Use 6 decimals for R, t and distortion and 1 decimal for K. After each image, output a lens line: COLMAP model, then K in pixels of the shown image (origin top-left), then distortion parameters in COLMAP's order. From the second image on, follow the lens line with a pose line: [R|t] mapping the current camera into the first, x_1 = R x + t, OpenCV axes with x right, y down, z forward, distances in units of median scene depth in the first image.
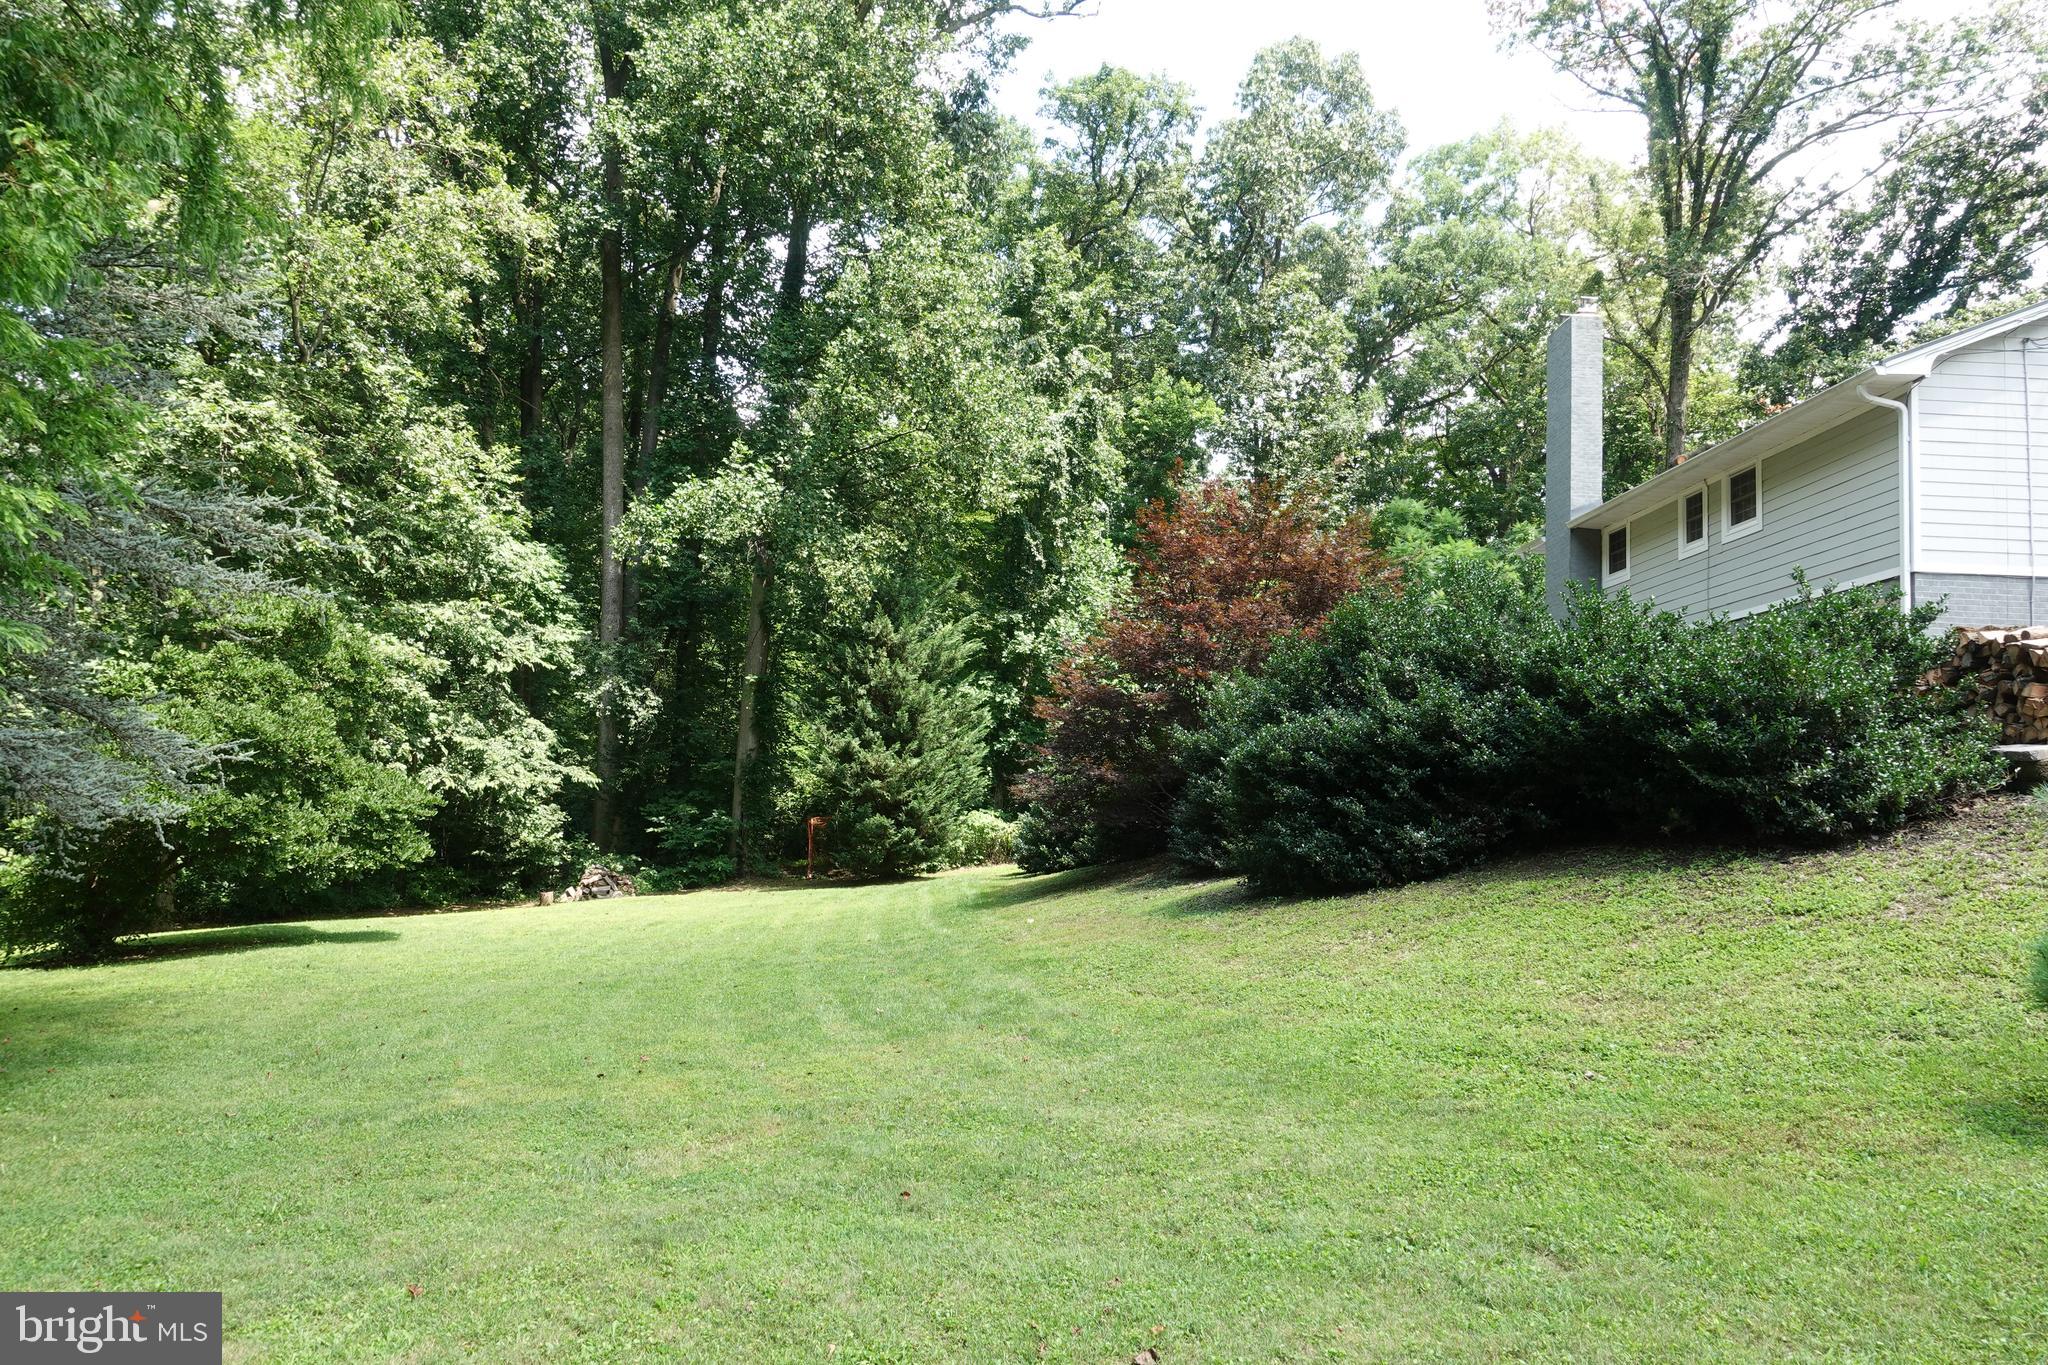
lens RADIAL K [[1425.1, 0, 1024.0], [0, 1425.1, 682.5], [0, 0, 1]] dist [-0.000290, 0.001607]
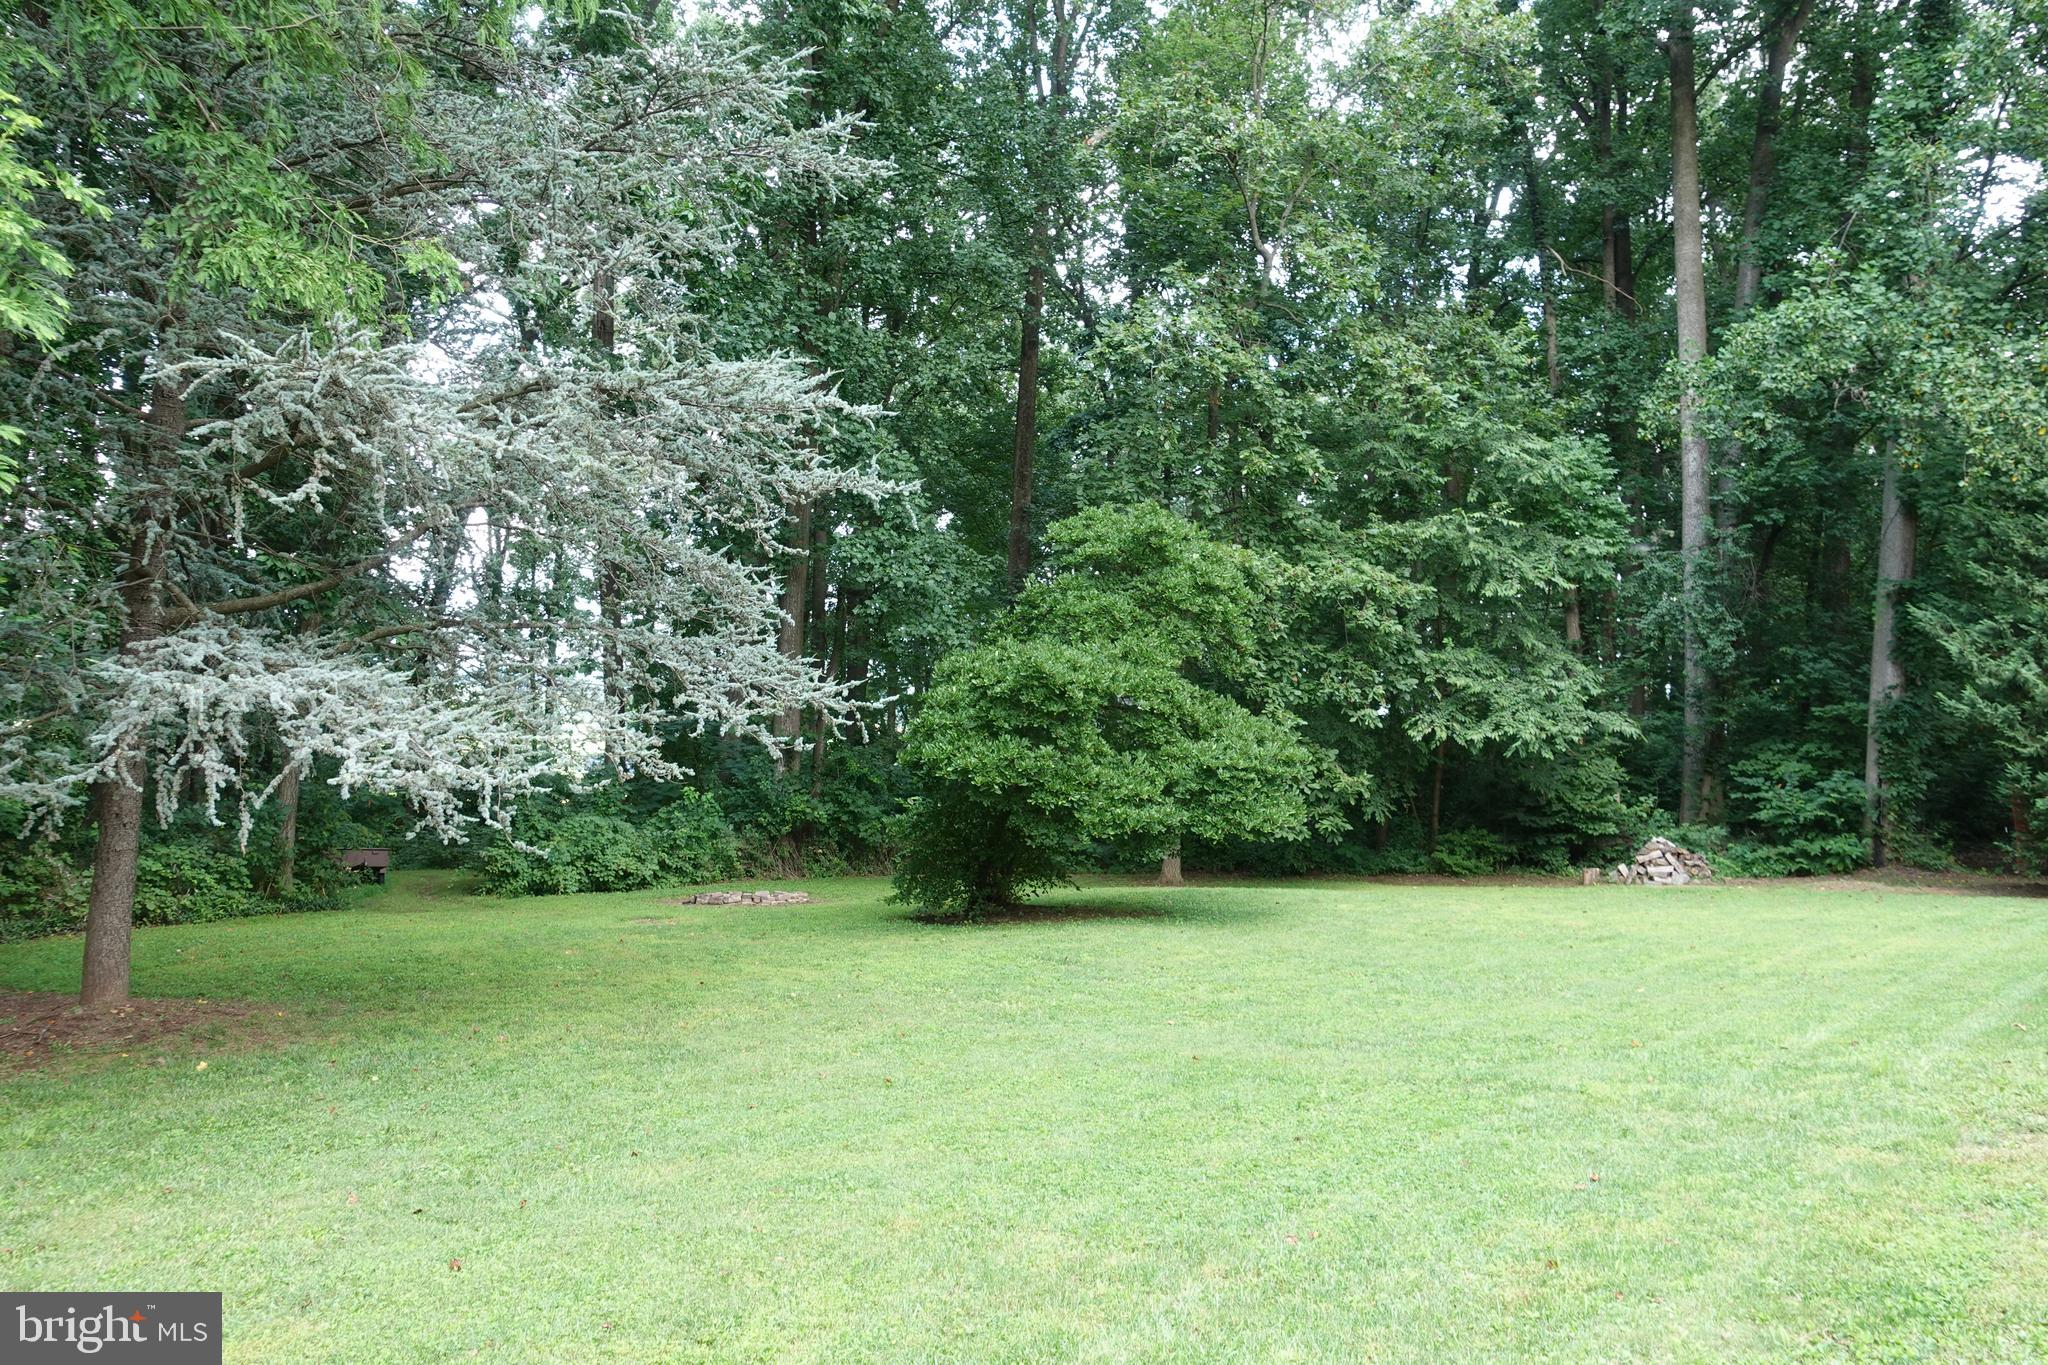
lens RADIAL K [[1425.1, 0, 1024.0], [0, 1425.1, 682.5], [0, 0, 1]] dist [-0.000290, 0.001607]
pose [[0.672880, -0.022443, -0.739412, 0.049639], [0.049555, 0.998662, 0.014784, 0.016043], [0.738090, -0.046589, 0.673091, 0.248151]]
